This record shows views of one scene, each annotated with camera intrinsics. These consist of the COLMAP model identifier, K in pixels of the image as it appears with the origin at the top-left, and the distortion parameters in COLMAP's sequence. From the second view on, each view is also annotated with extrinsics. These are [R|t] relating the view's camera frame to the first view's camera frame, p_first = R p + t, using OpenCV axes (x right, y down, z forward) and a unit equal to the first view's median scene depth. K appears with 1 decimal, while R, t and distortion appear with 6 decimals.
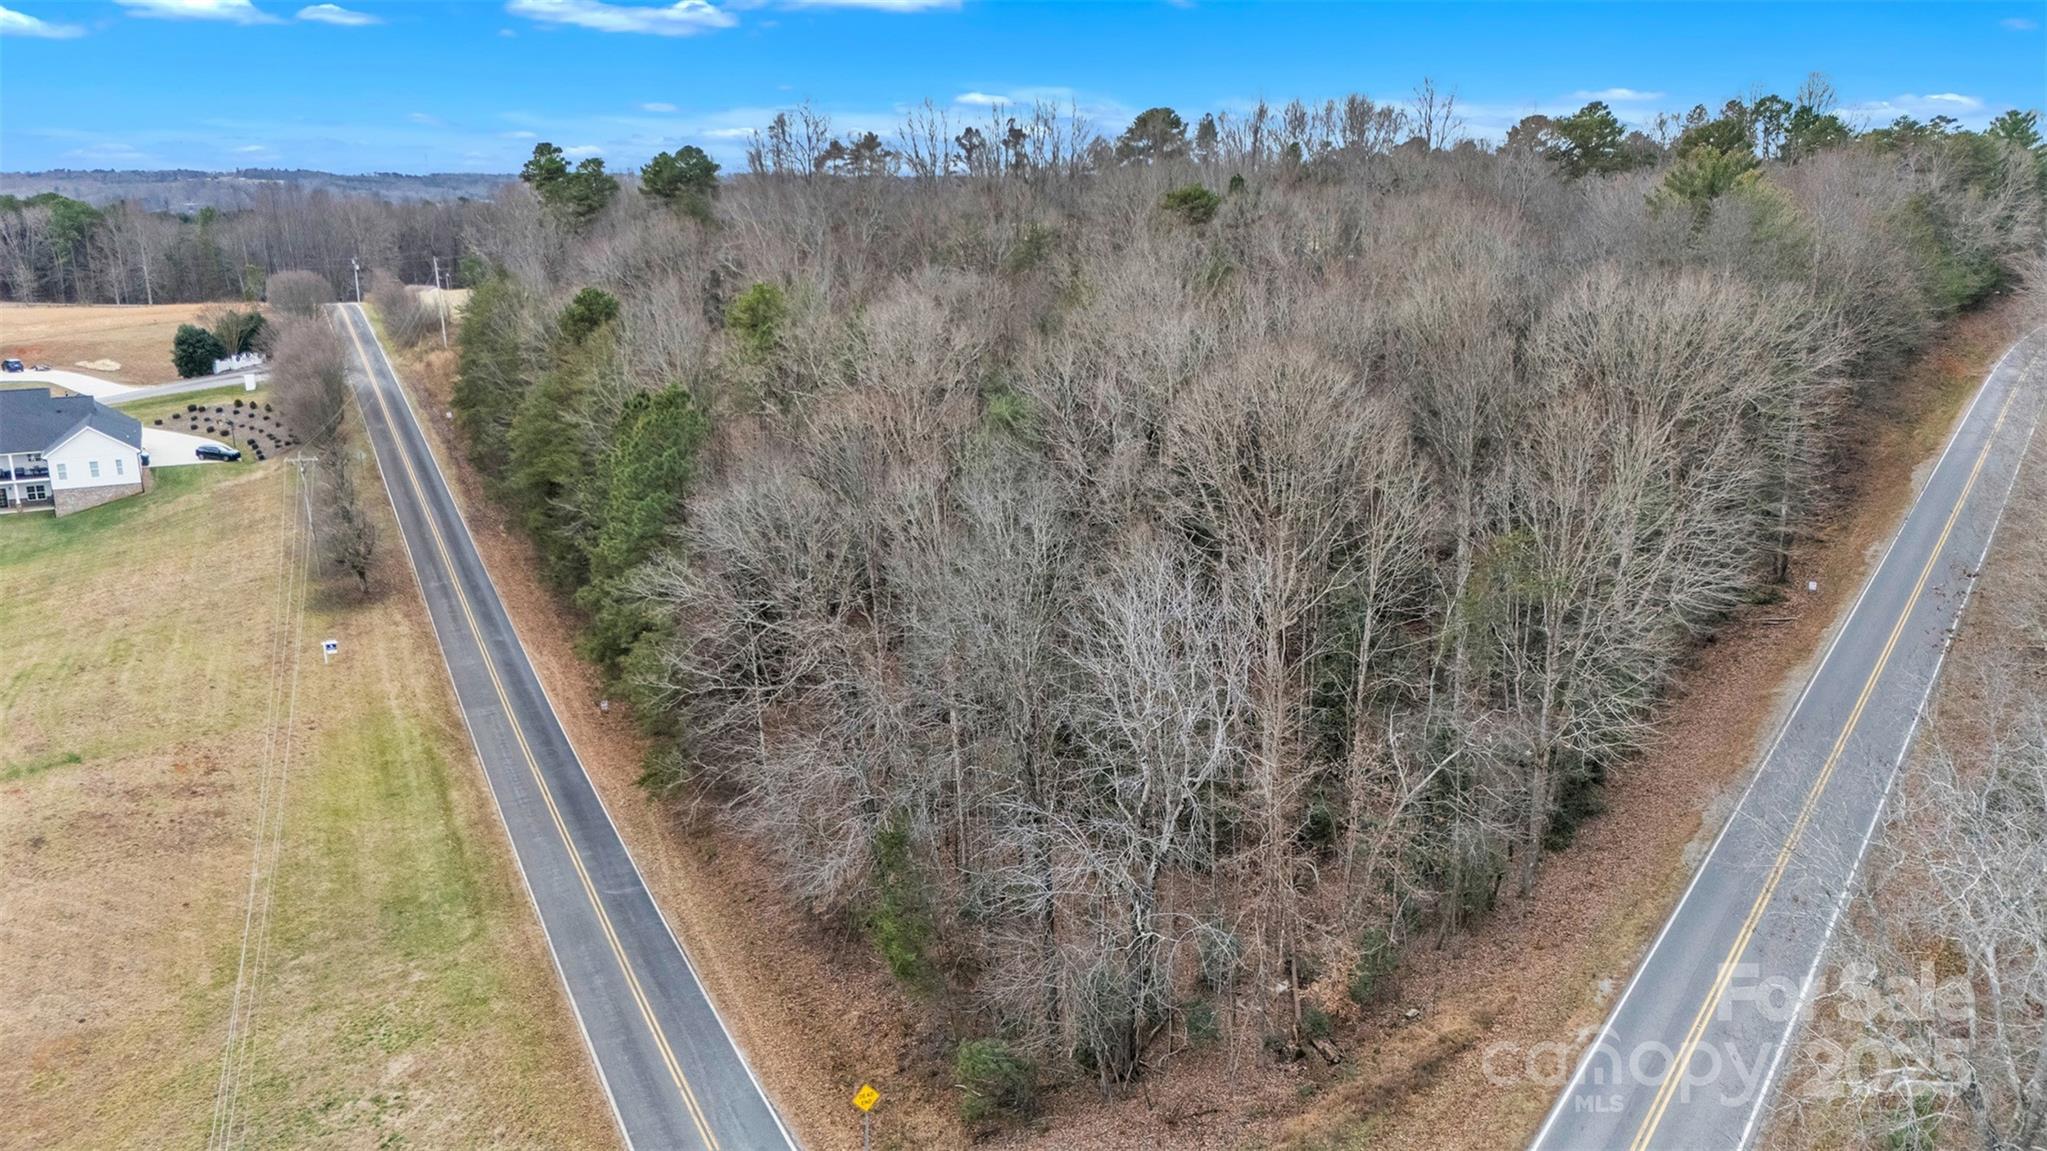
lens RADIAL K [[1552.5, 0, 1014.4], [0, 1552.5, 569.5], [0, 0, 1]] dist [0.030685, -0.006102]
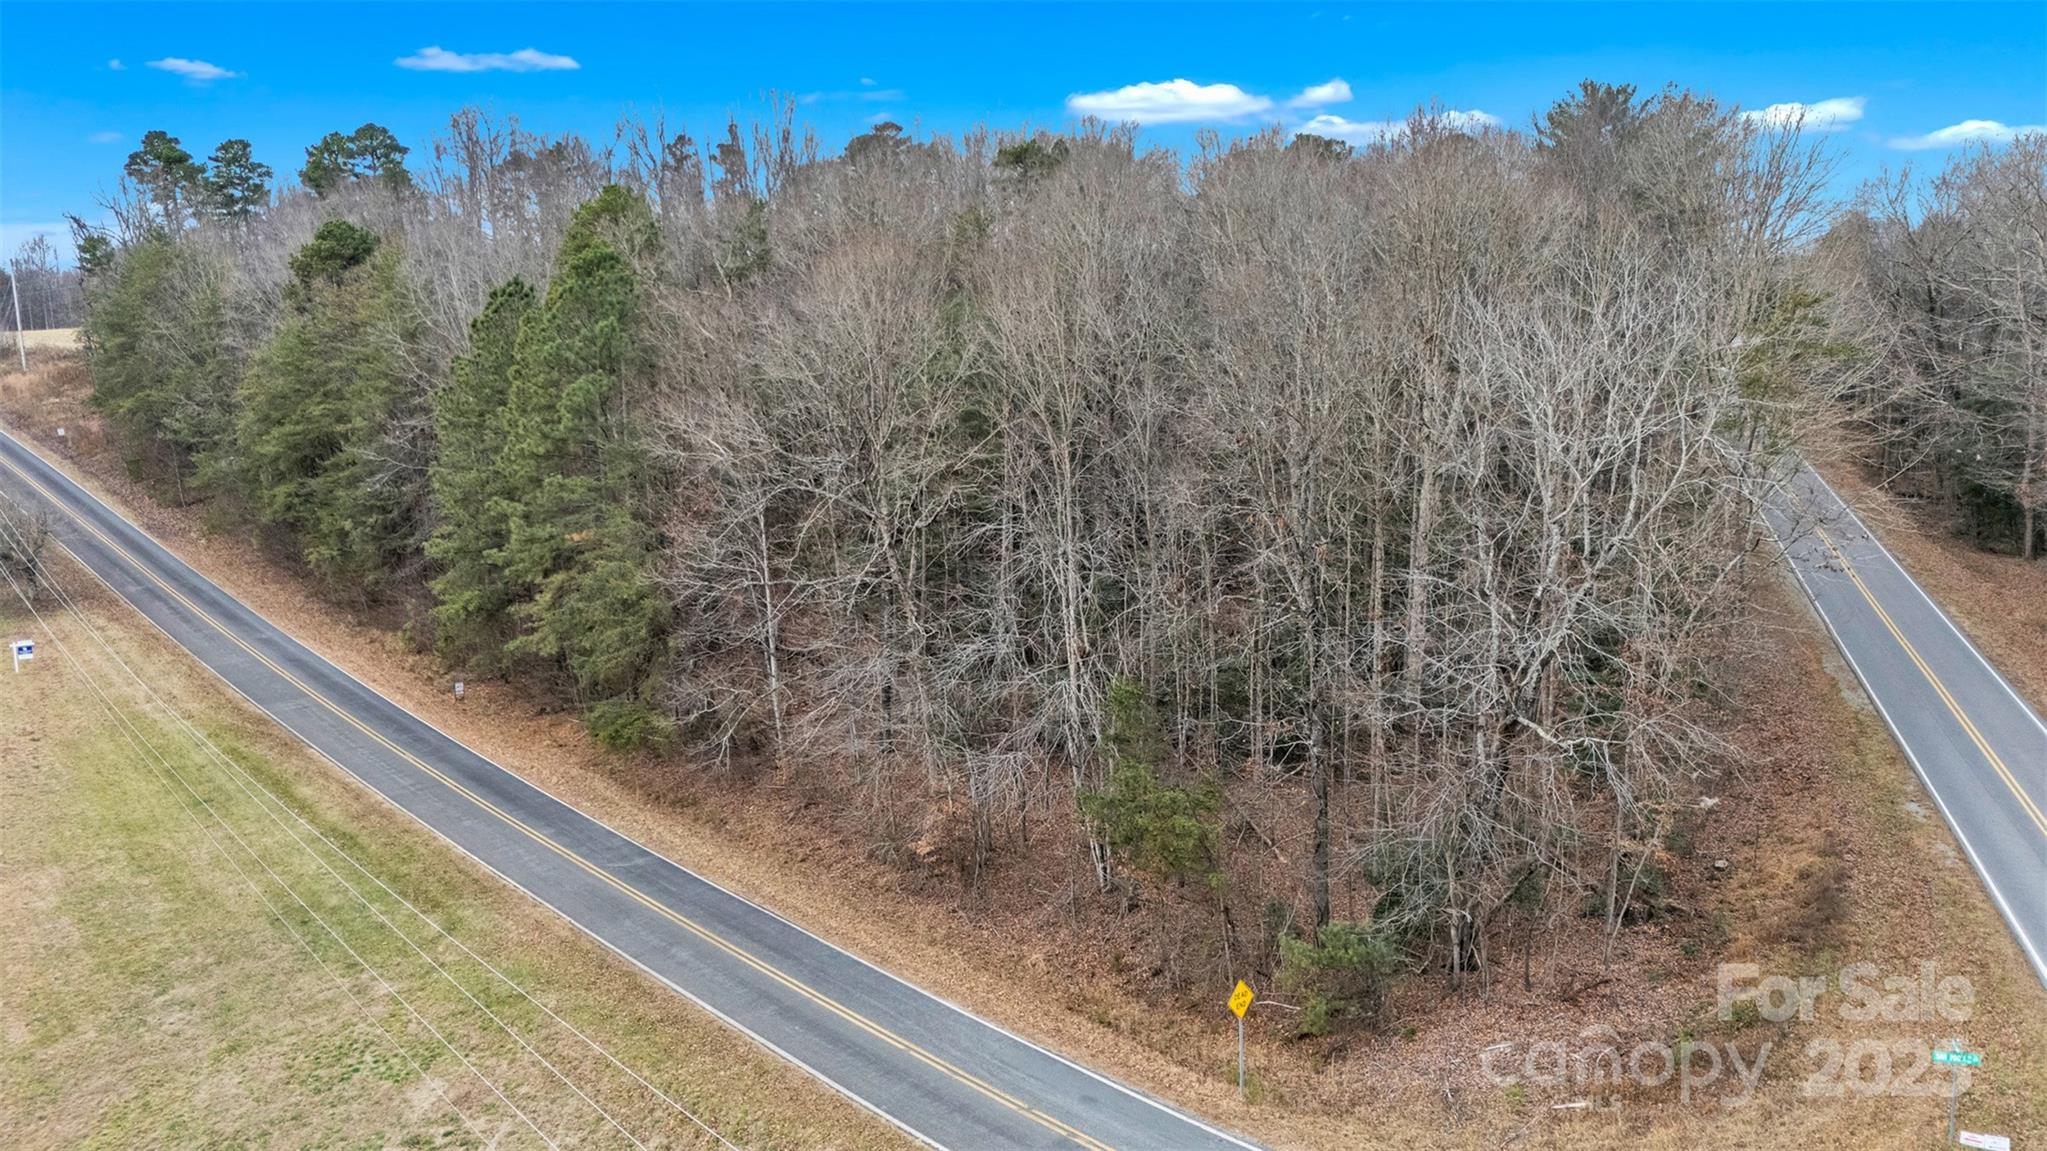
lens RADIAL K [[1552.5, 0, 1018.1], [0, 1552.5, 573.2], [0, 0, 1]] dist [0.030685, -0.006102]
pose [[0.957317, -0.035447, 0.286858, -0.291837], [0.059041, 0.995508, -0.074018, 0.138995], [-0.282946, 0.087795, 0.955109, 0.233934]]
